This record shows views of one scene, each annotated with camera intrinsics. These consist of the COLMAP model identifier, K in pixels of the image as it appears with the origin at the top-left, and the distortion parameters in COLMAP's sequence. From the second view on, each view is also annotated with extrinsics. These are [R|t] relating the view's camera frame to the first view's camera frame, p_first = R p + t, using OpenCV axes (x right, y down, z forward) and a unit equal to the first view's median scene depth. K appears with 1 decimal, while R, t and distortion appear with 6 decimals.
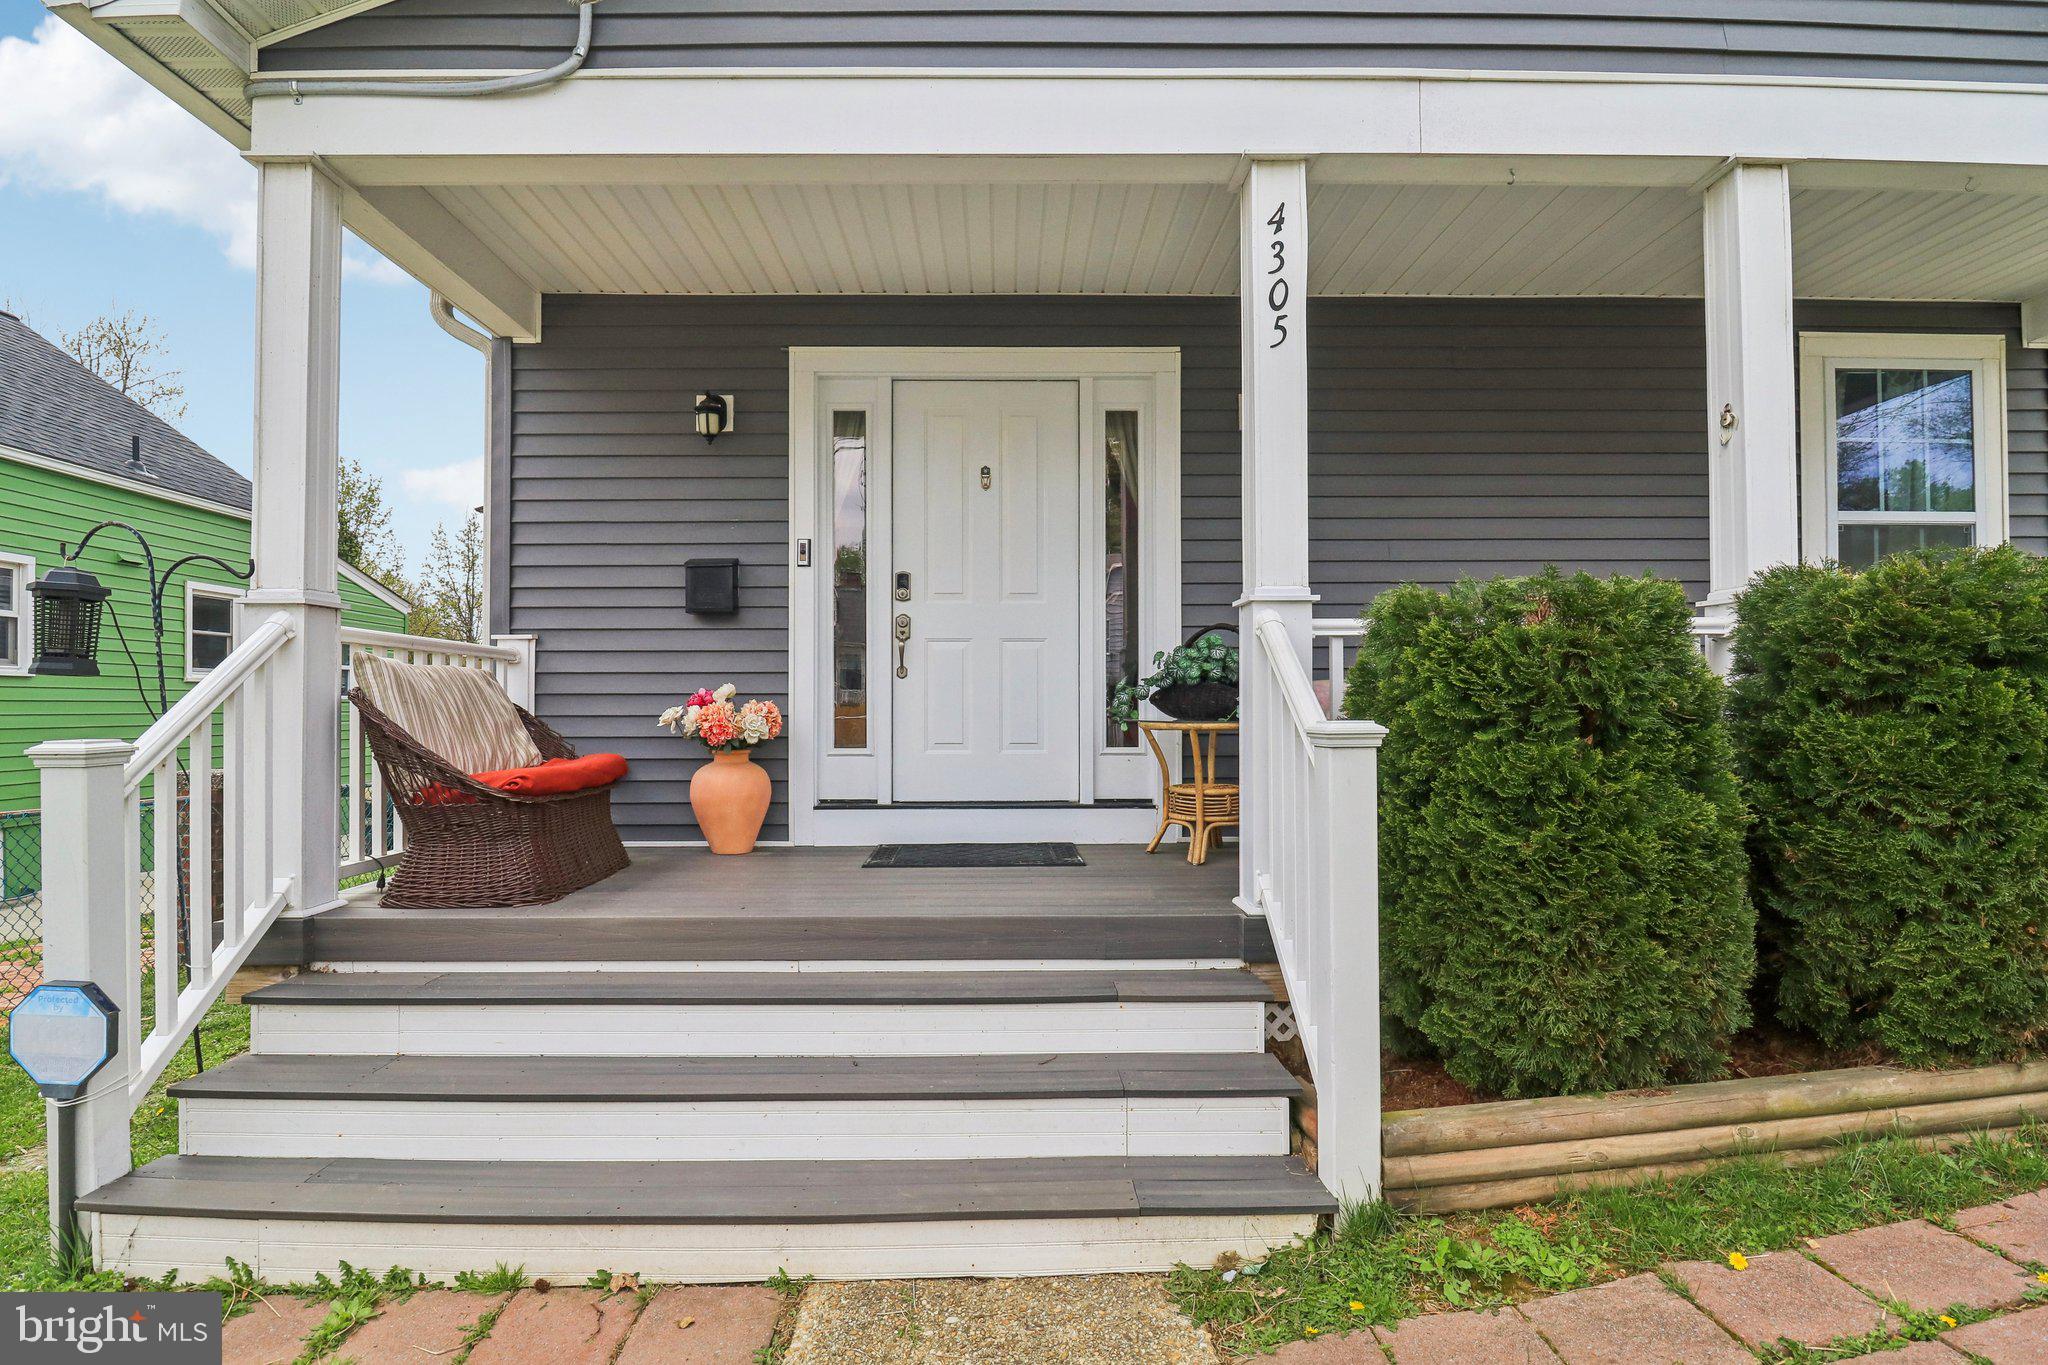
lens RADIAL K [[984.8, 0, 1024.0], [0, 984.8, 682.5], [0, 0, 1]] dist [0.003054, -0.015848]
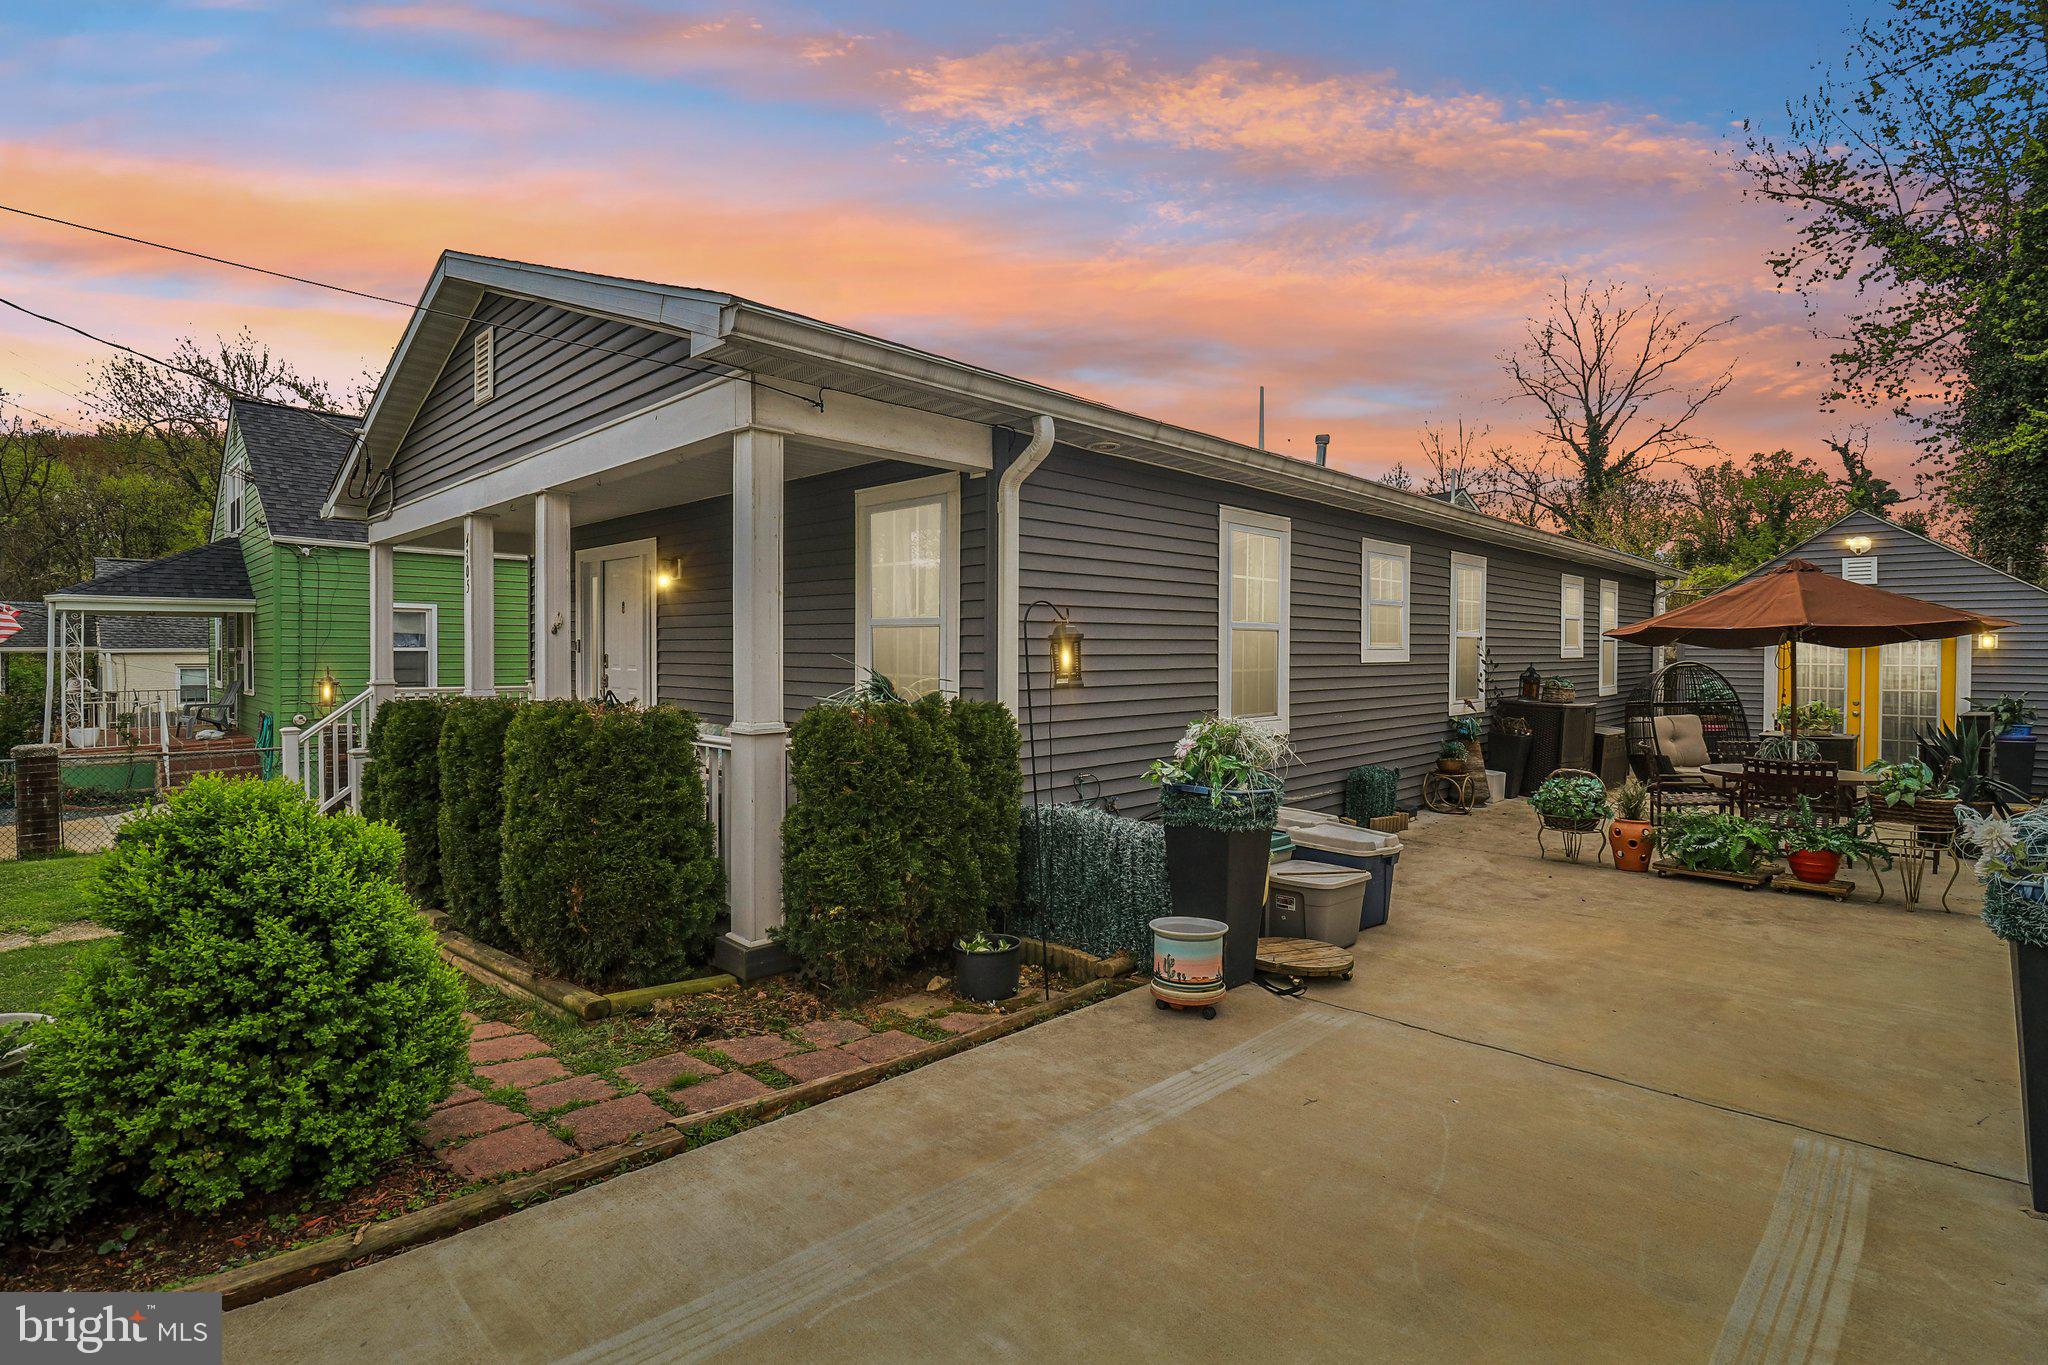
lens RADIAL K [[978.2, 0, 1012.9], [0, 978.2, 667.5], [0, 0, 1]] dist [0.011718, -0.019911]
pose [[0.692761, 0.021180, -0.720856, 2.208388], [0.006433, 0.999347, 0.035544, -0.172506], [0.721138, -0.029261, 0.692173, 0.219998]]
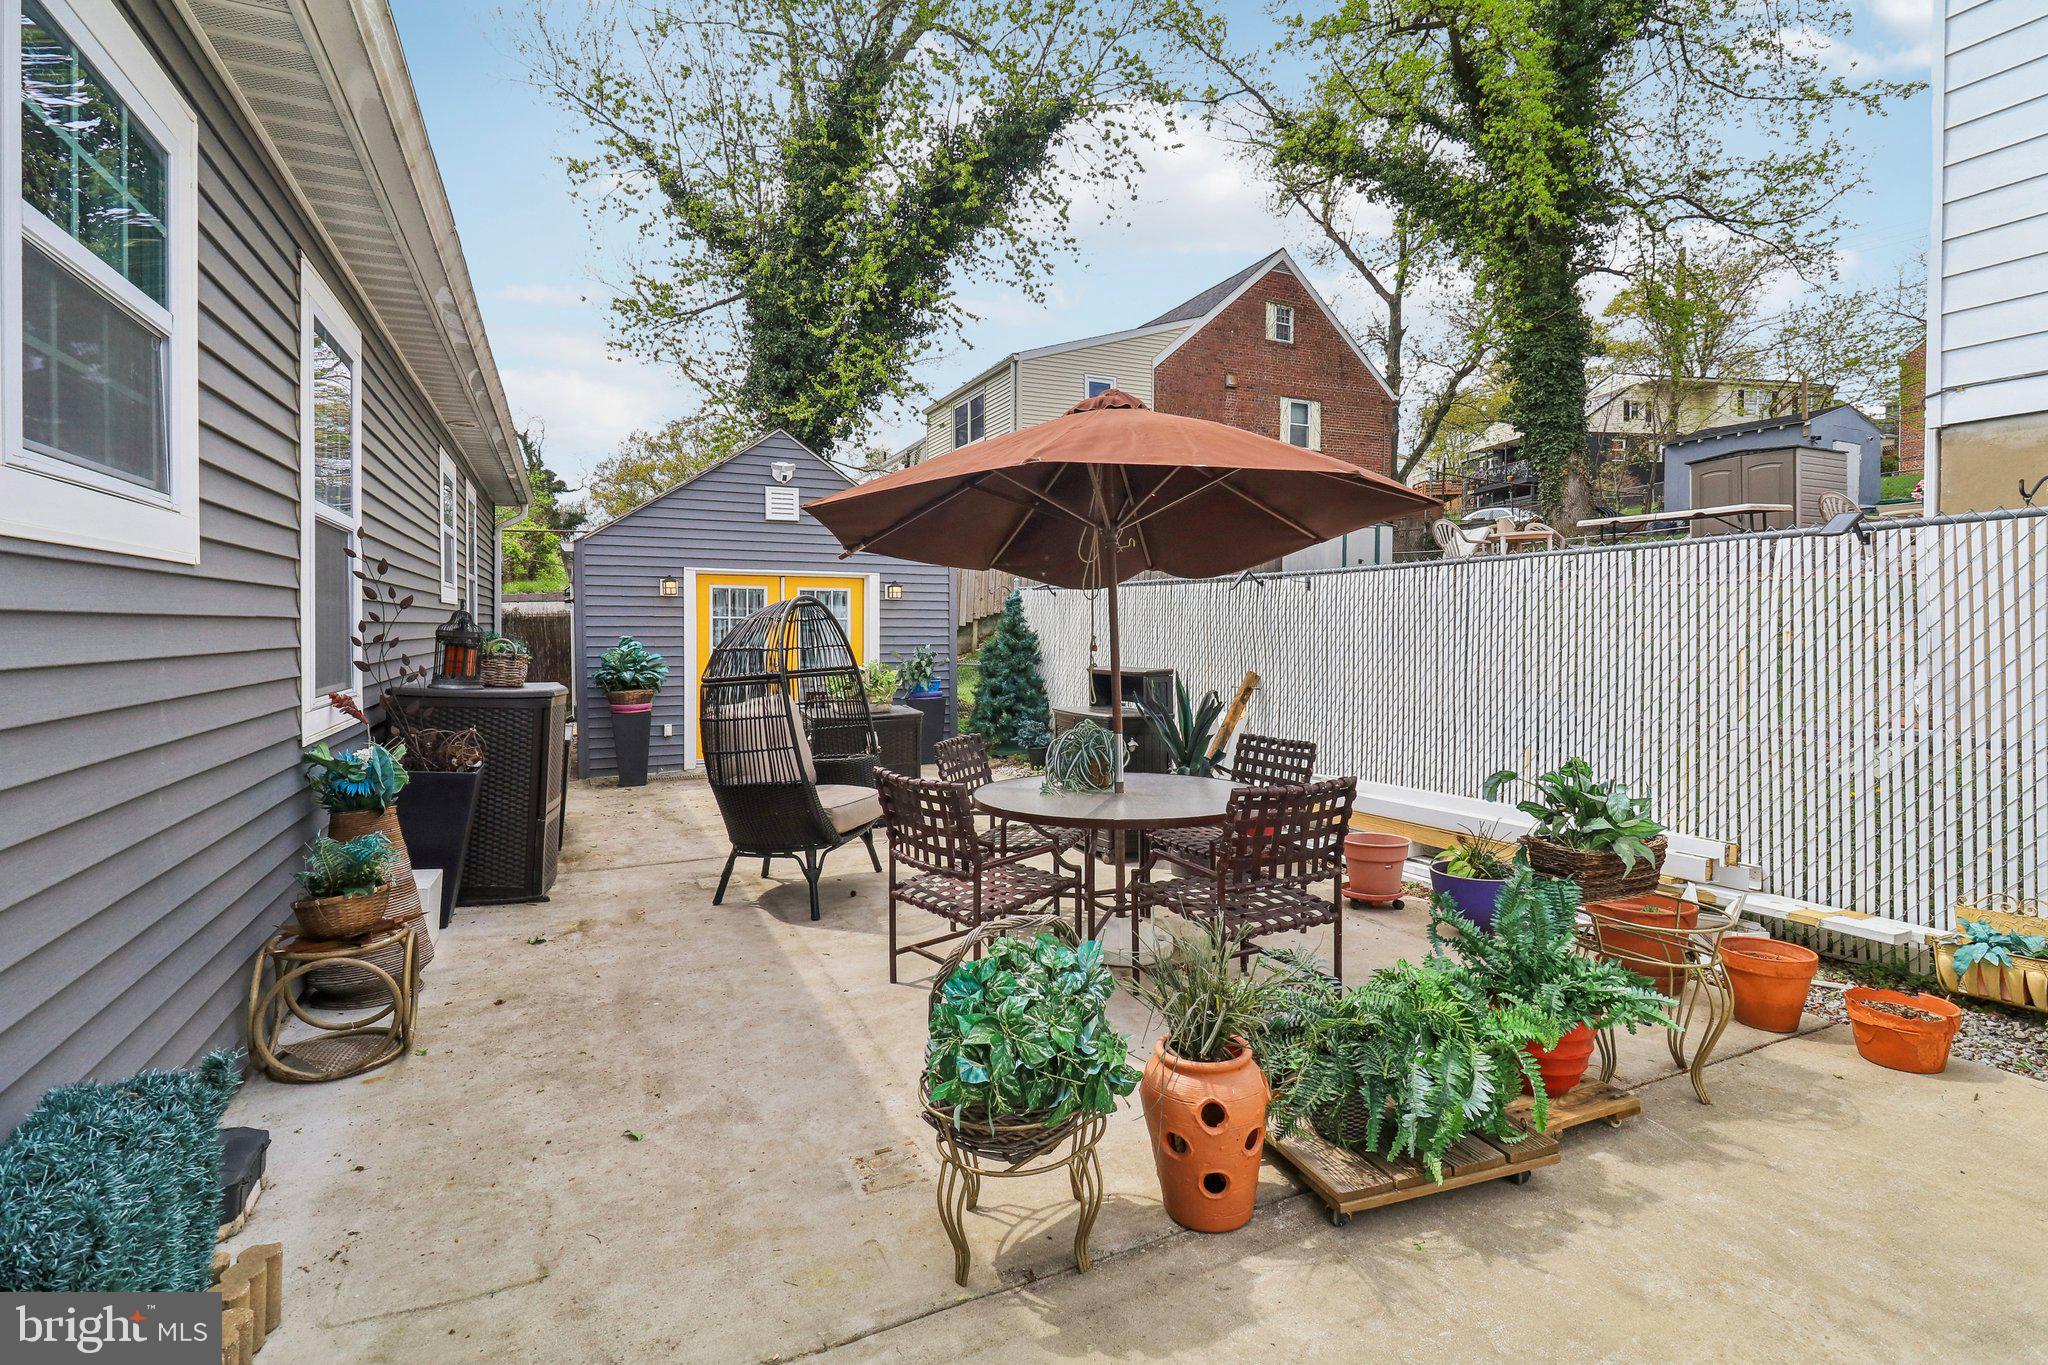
lens RADIAL K [[942.0, 0, 1017.5], [0, 942.0, 648.6], [0, 0, 1]] dist [0.006043, 0.000063]
pose [[0.916221, -0.000985, 0.400671, 1.418051], [-0.015823, 0.999128, 0.038637, -0.078562], [-0.400360, -0.041740, 0.915407, 1.766211]]
